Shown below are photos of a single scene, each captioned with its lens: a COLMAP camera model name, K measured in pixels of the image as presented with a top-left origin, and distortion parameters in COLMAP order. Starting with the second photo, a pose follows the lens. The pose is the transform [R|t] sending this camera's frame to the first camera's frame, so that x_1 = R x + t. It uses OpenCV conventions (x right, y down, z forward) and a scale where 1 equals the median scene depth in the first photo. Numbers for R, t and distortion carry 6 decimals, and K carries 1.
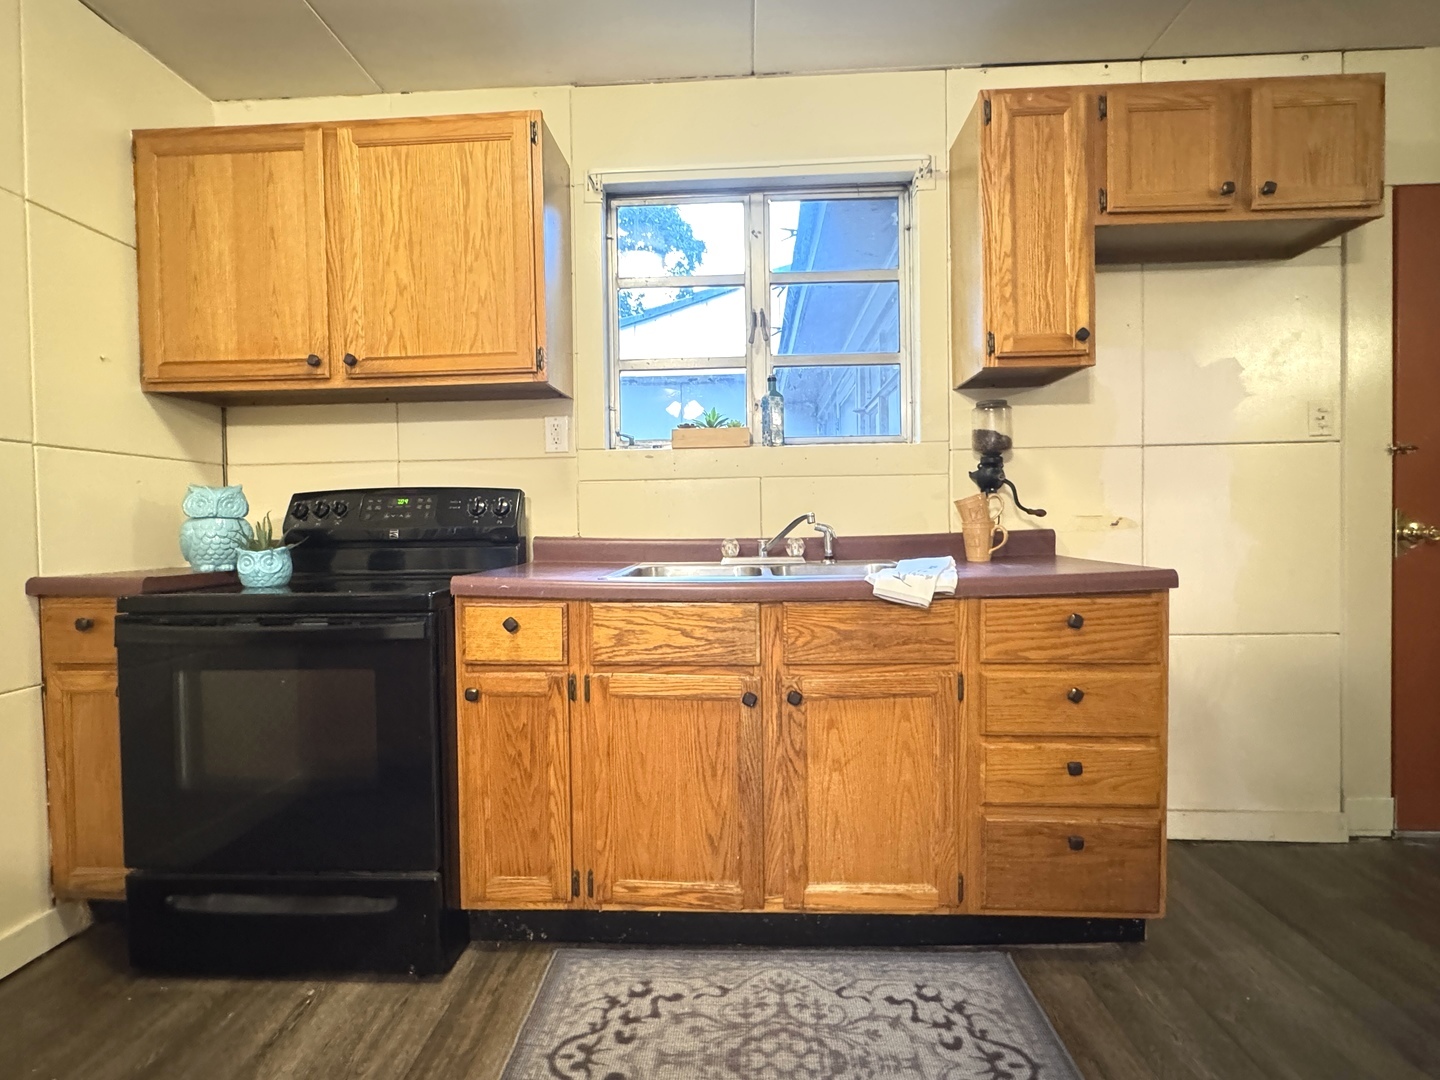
lens RADIAL K [[653.1, 0, 720.0], [0, 653.1, 540.0], [0, 0, 1]] dist [-0.004533, -0.000108]
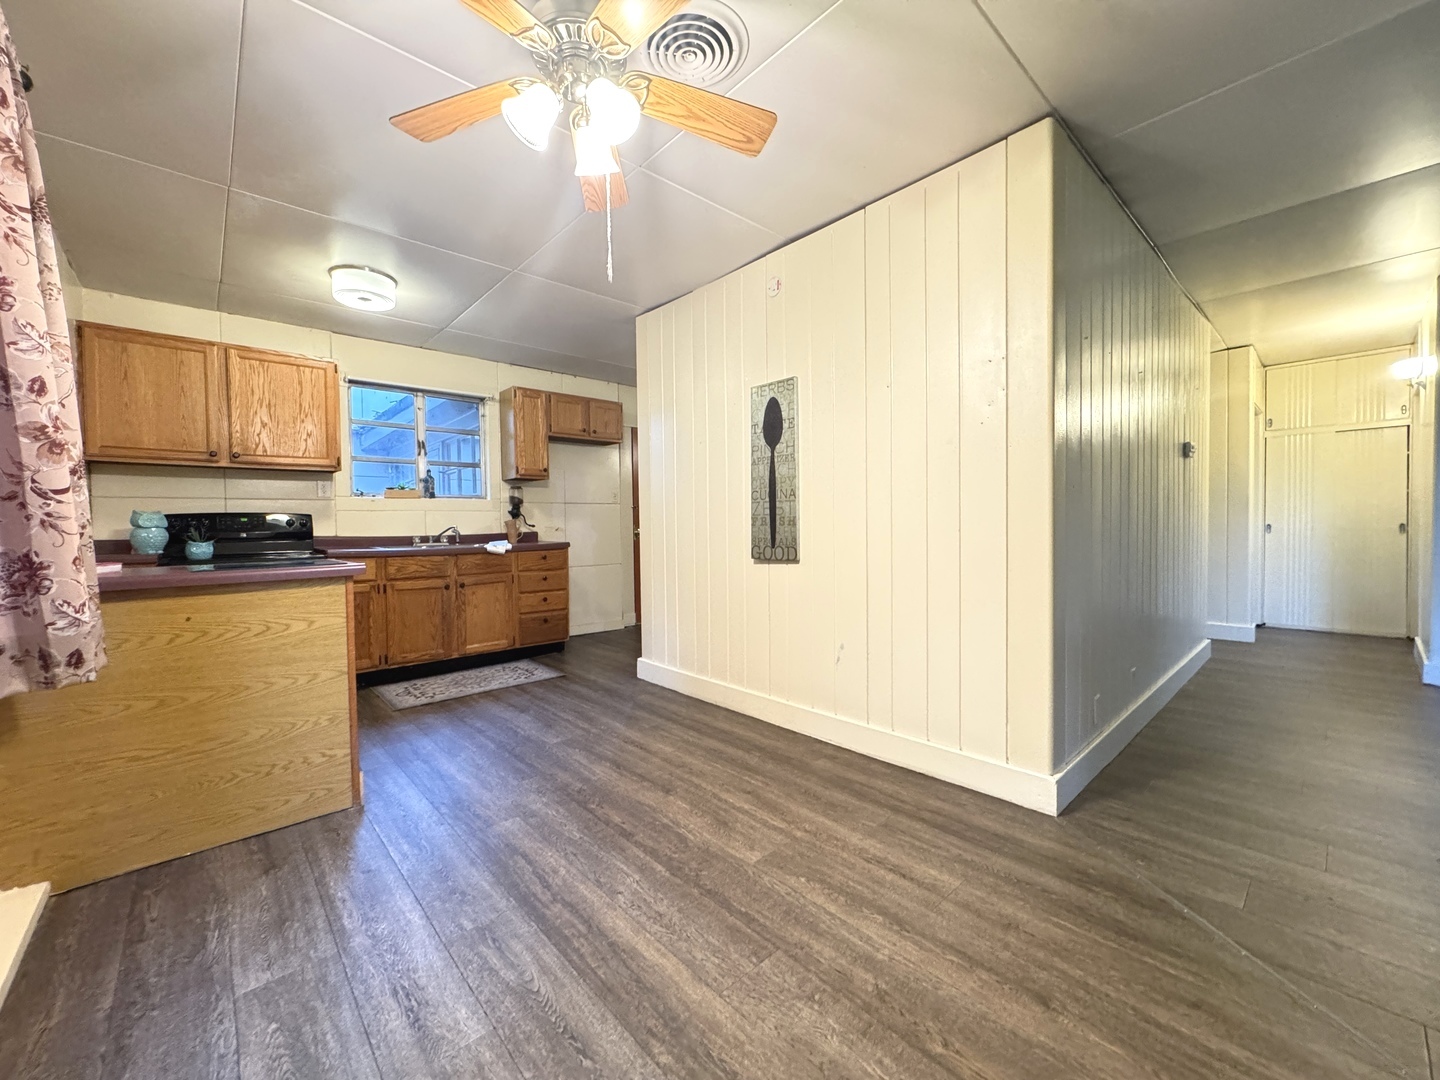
lens RADIAL K [[574.3, 0, 720.0], [0, 574.3, 540.0], [0, 0, 1]] dist [-0.001155, -0.000095]
pose [[0.705662, -0.014326, 0.708404, -0.828091], [0.018400, 0.999829, 0.001890, 0.035547], [-0.708310, 0.011701, 0.705805, -1.571564]]
